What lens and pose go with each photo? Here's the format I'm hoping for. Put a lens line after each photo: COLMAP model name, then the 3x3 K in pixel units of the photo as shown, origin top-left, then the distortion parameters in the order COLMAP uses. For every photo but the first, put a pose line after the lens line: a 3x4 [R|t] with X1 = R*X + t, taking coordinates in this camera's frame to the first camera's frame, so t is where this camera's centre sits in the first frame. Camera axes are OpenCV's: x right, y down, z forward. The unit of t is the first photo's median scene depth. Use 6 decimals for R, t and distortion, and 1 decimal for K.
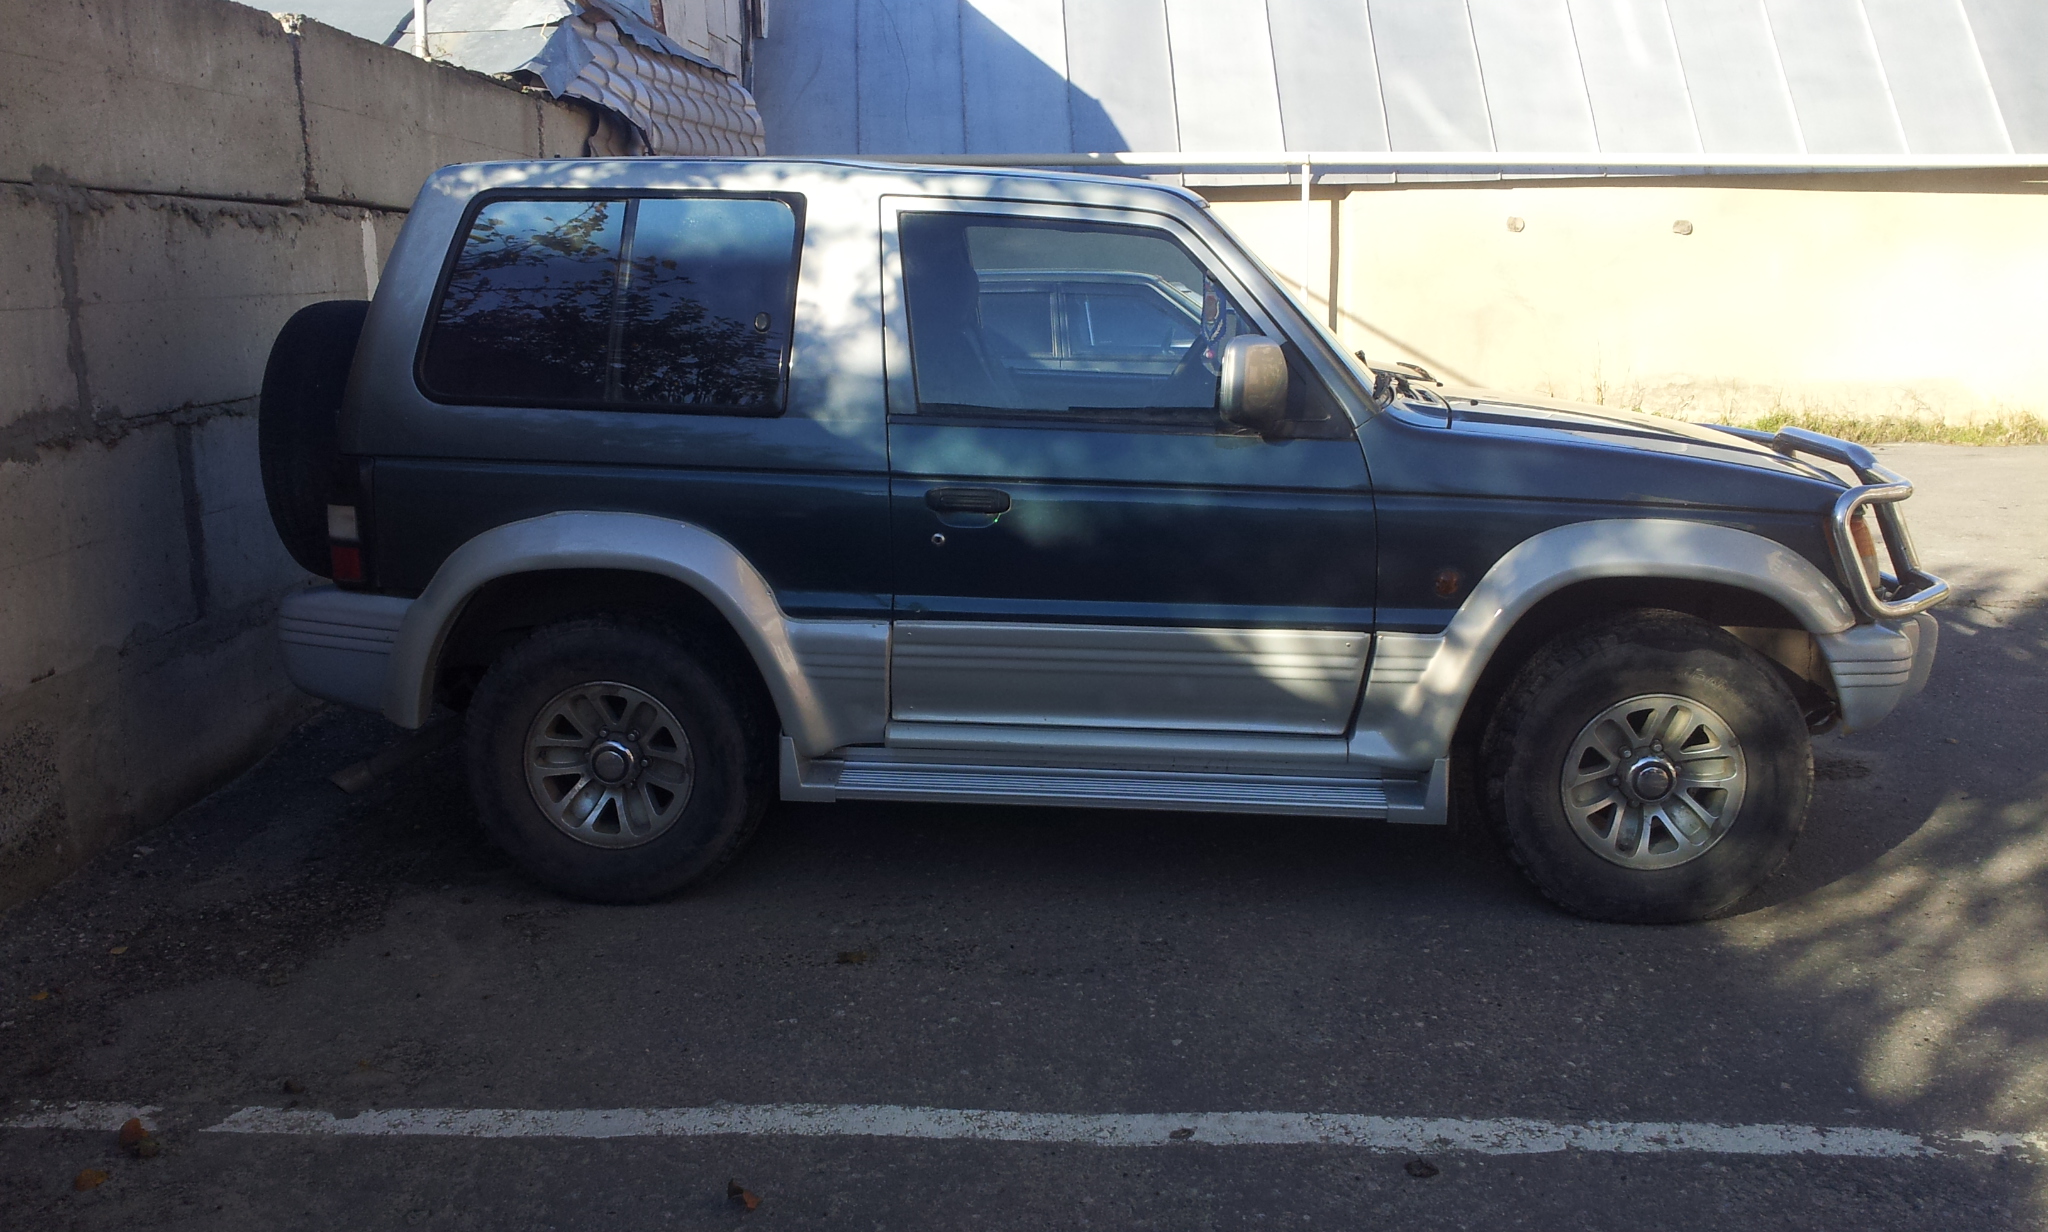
lens RADIAL K [[1801.7, 0, 983.8], [0, 1801.7, 611.2], [0, 0, 1]] dist [-0.000601, -0.020958]
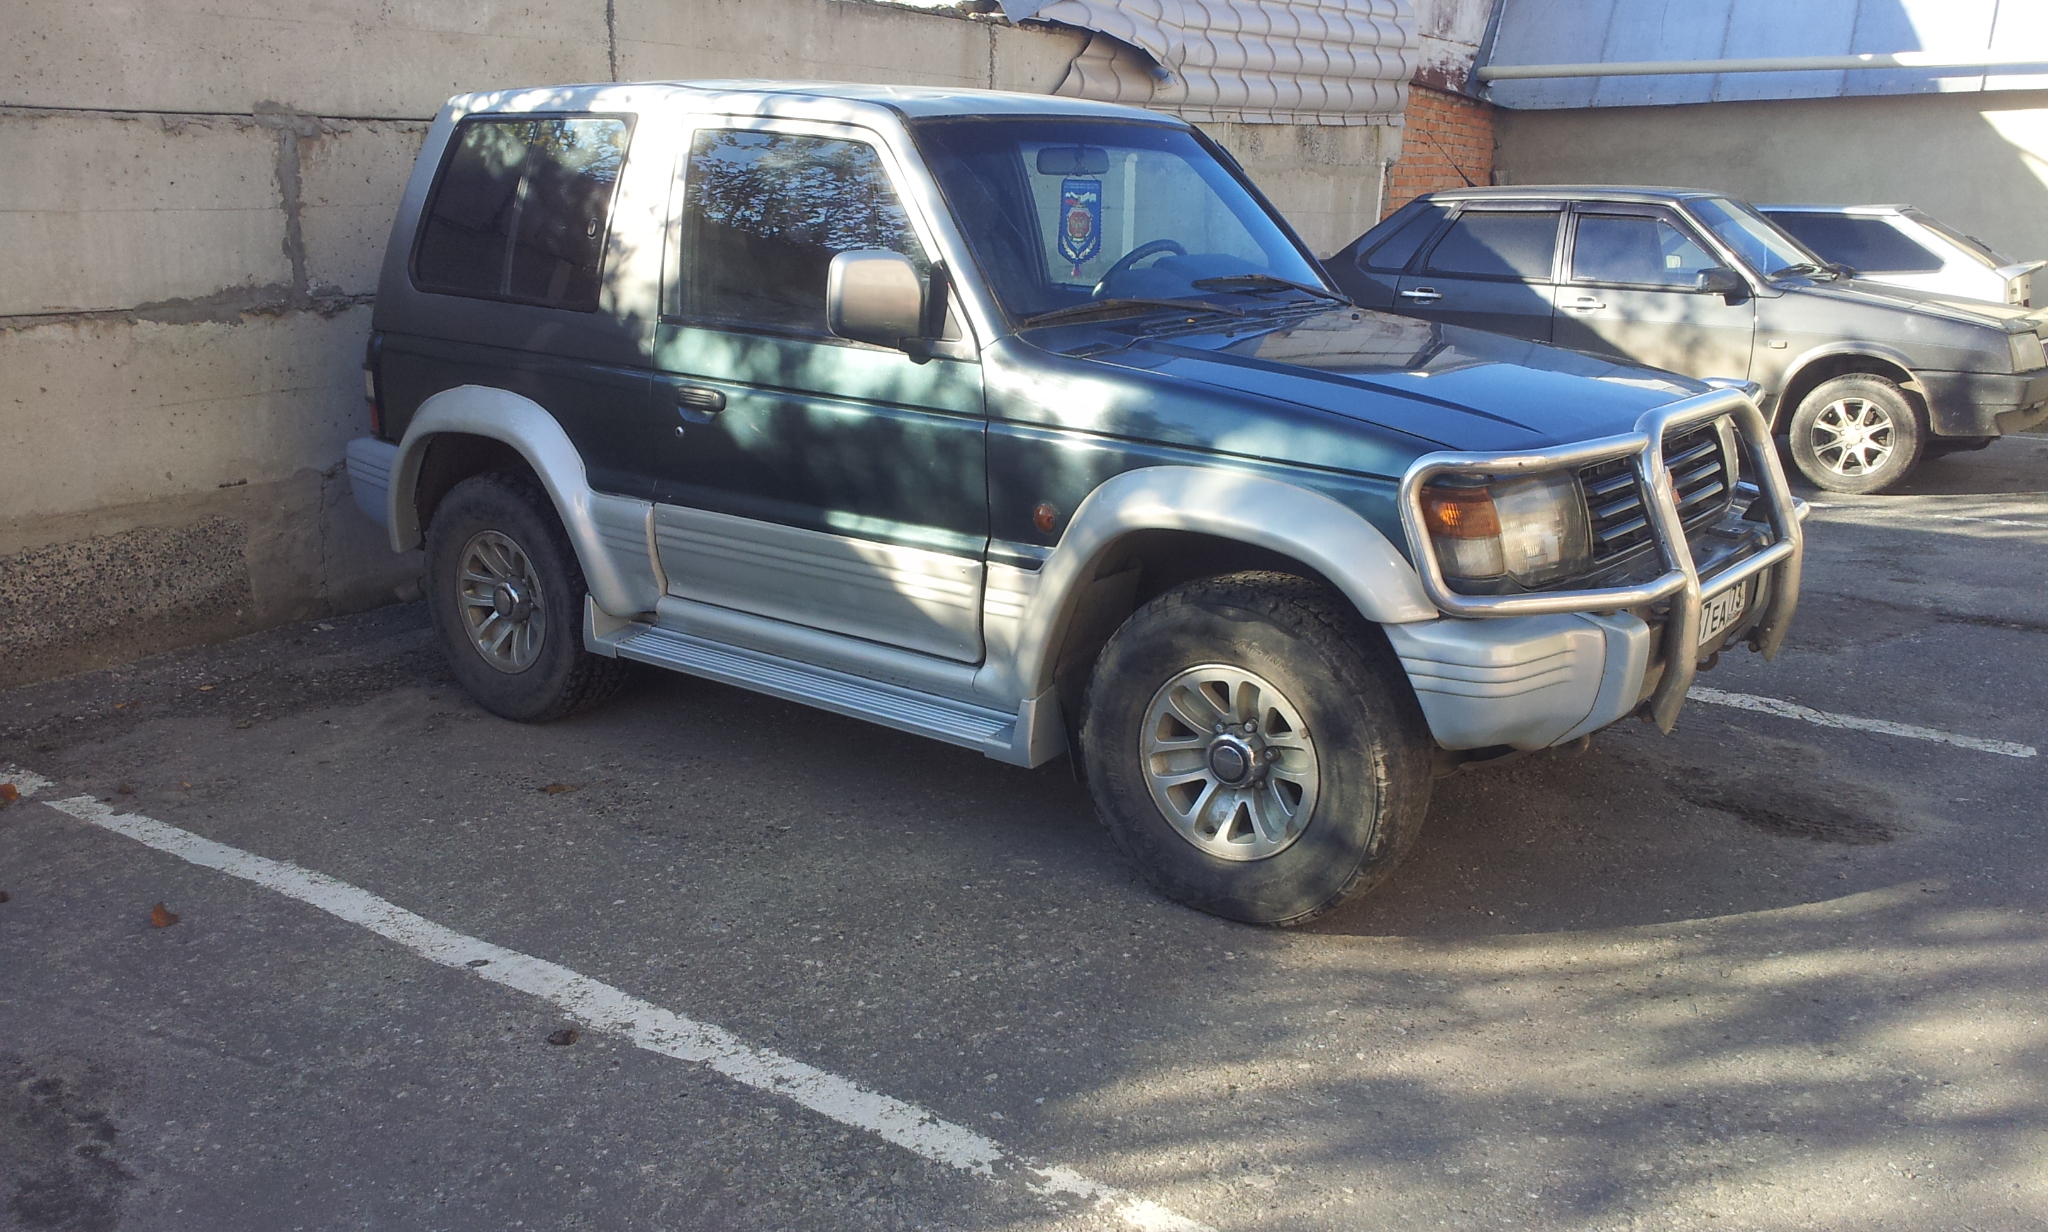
lens RADIAL K [[1801.7, 0, 983.8], [0, 1801.7, 611.2], [0, 0, 1]] dist [-0.000601, -0.020958]
pose [[0.835160, 0.131928, -0.533950, 0.722223], [-0.108649, 0.991249, 0.074978, -0.033588], [0.539169, -0.004606, 0.842185, 0.176760]]
